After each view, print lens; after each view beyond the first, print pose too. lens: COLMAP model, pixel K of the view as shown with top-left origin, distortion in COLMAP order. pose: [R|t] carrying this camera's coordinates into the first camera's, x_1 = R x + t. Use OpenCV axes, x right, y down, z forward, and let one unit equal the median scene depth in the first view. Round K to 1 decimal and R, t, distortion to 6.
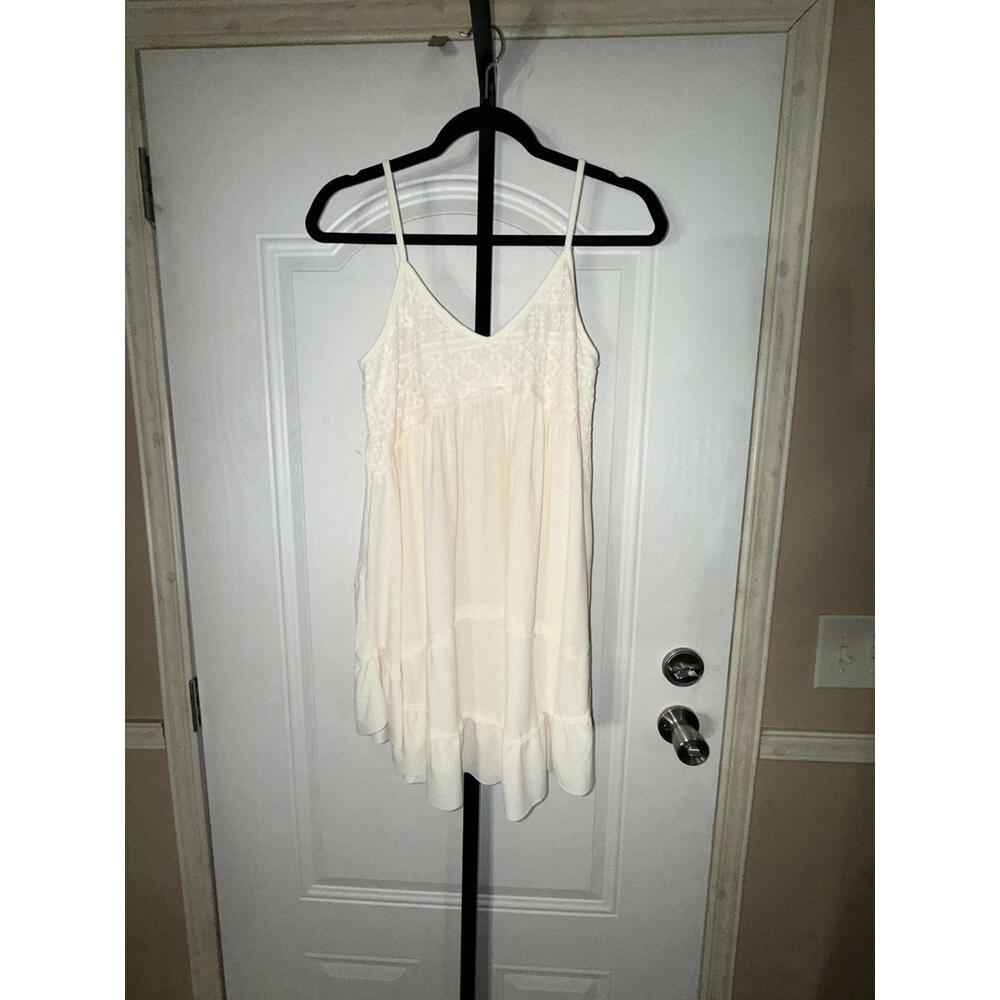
lens RADIAL K [[437.2, 0, 504.4], [0, 437.2, 501.2], [0, 0, 1]] dist [-0.000339, -0.000304]
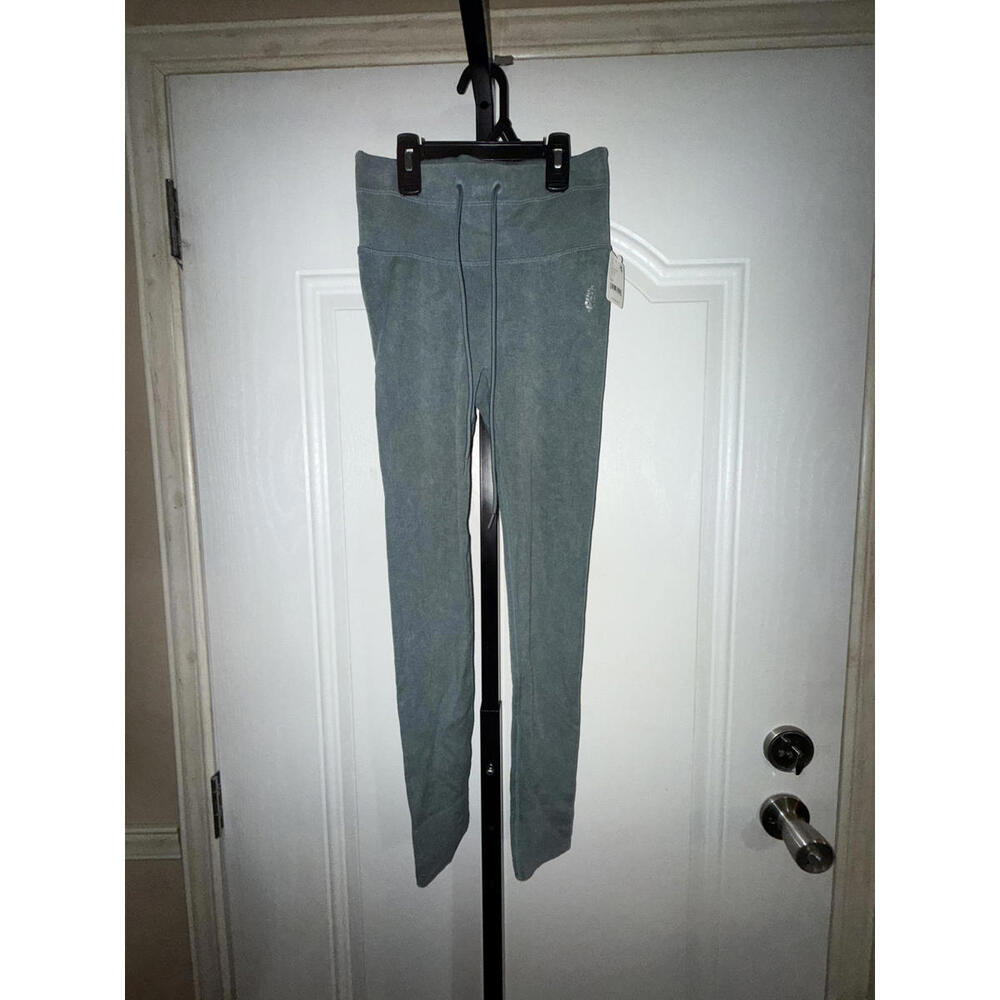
lens RADIAL K [[437.2, 0, 492.1], [0, 437.2, 486.6], [0, 0, 1]] dist [-0.000339, -0.000304]
pose [[0.999678, -0.024365, 0.007120, -0.172063], [0.024691, 0.998444, -0.049990, -0.108218], [-0.005891, 0.050150, 0.998724, 0.119696]]
